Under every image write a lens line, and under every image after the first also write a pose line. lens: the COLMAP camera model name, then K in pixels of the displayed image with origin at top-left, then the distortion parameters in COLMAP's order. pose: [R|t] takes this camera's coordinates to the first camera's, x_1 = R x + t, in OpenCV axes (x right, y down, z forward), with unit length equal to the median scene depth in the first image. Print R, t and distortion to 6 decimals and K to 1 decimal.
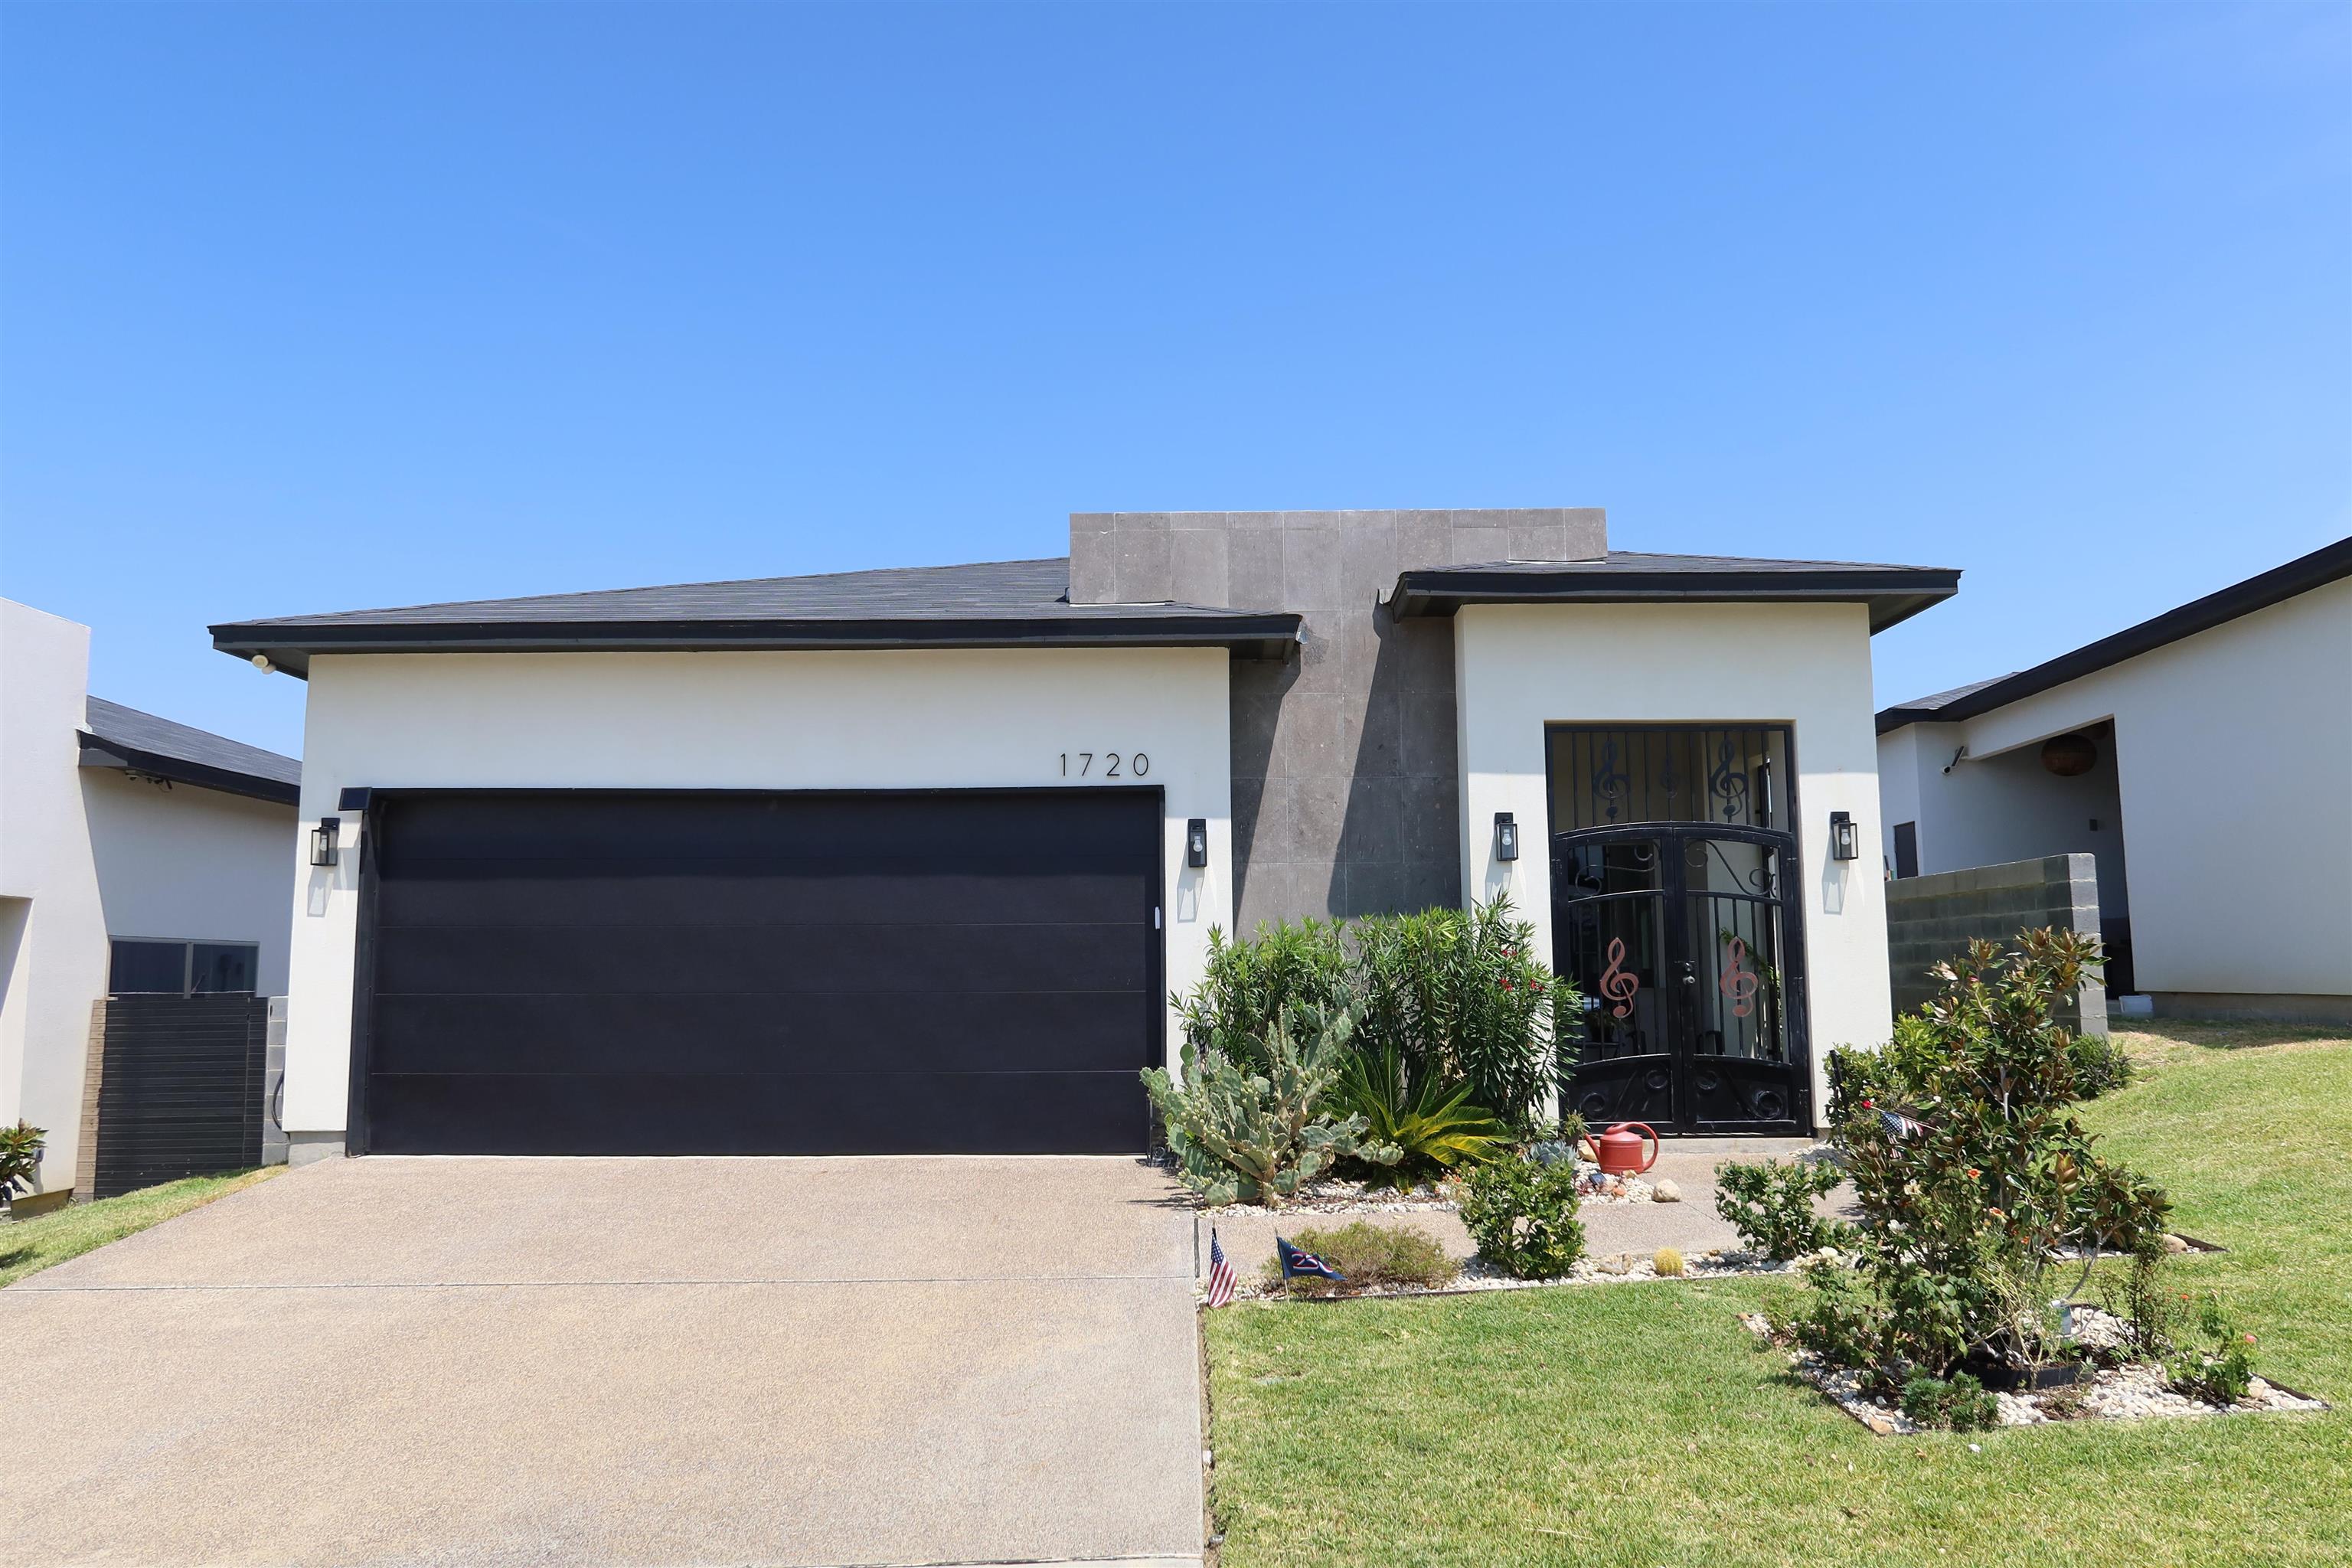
lens RADIAL K [[1649.6, 0, 1176.3], [0, 1649.6, 784.9], [0, 0, 1]] dist [-0.023188, 0.004996]
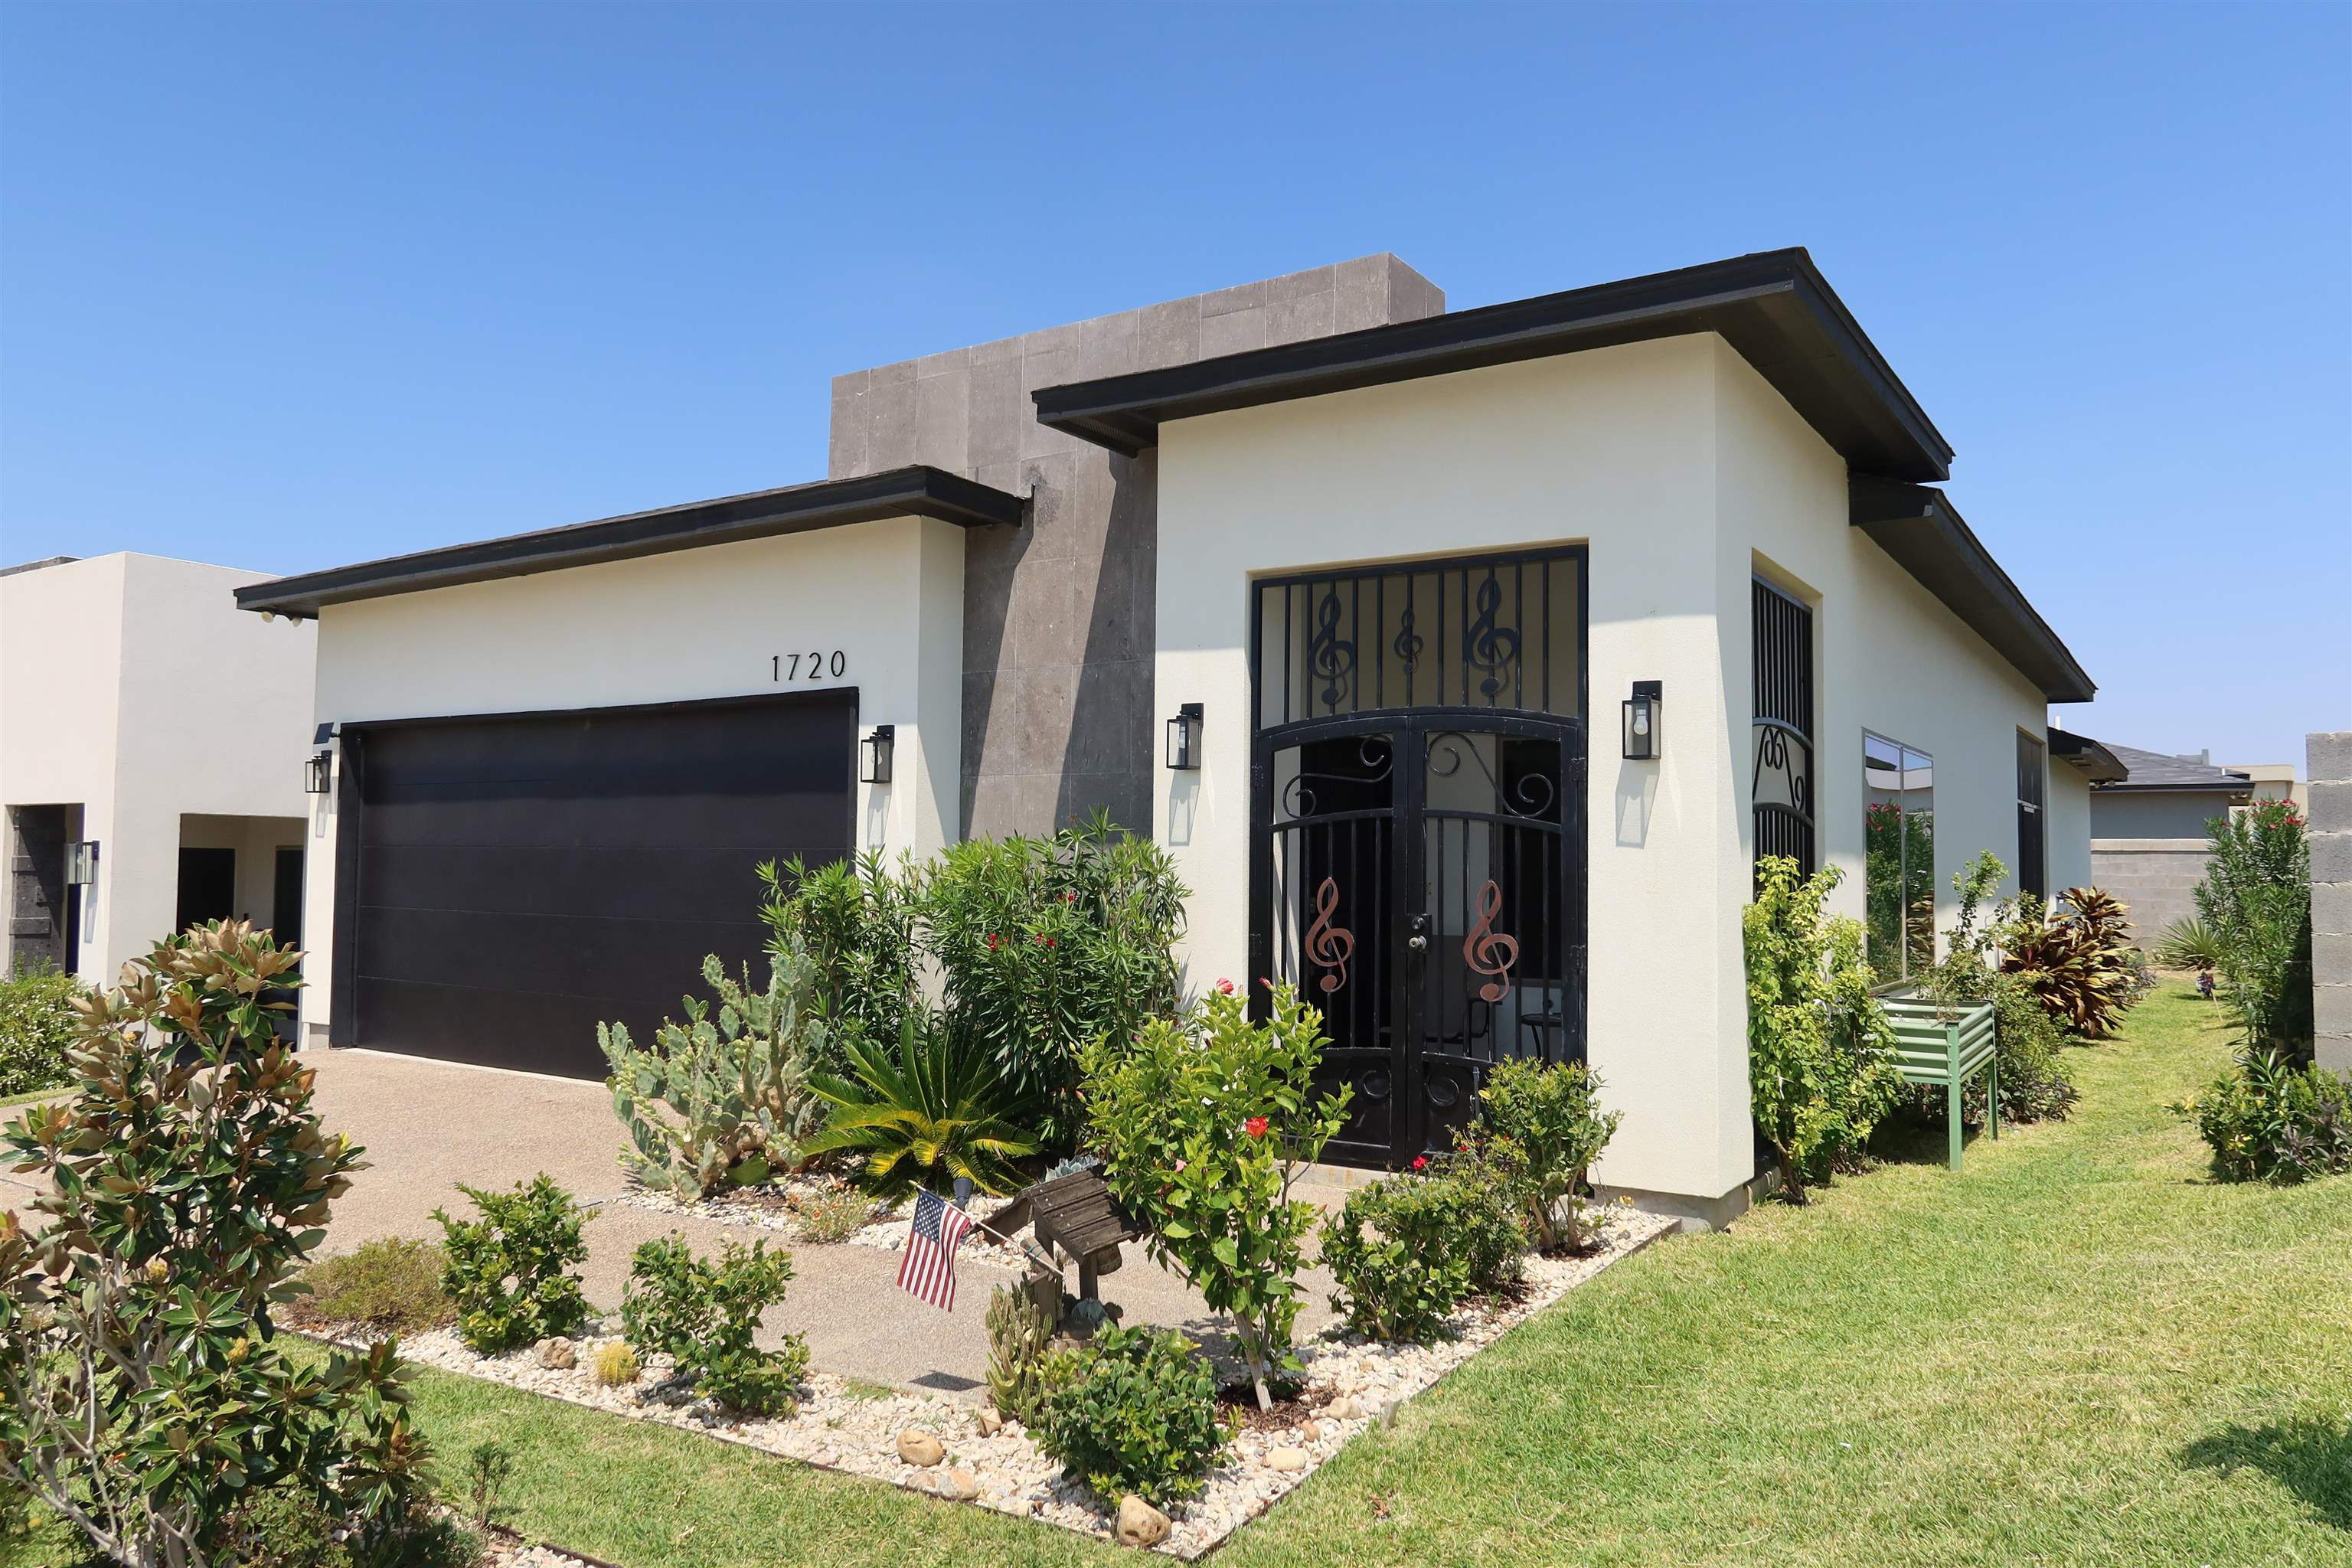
lens RADIAL K [[1649.6, 0, 1176.2], [0, 1649.6, 781.2], [0, 0, 1]] dist [-0.023188, 0.004996]
pose [[0.832135, -0.012805, -0.554425, 0.580130], [0.049941, 0.997402, 0.051921, 0.012332], [0.552320, -0.070894, 0.830612, 0.374361]]
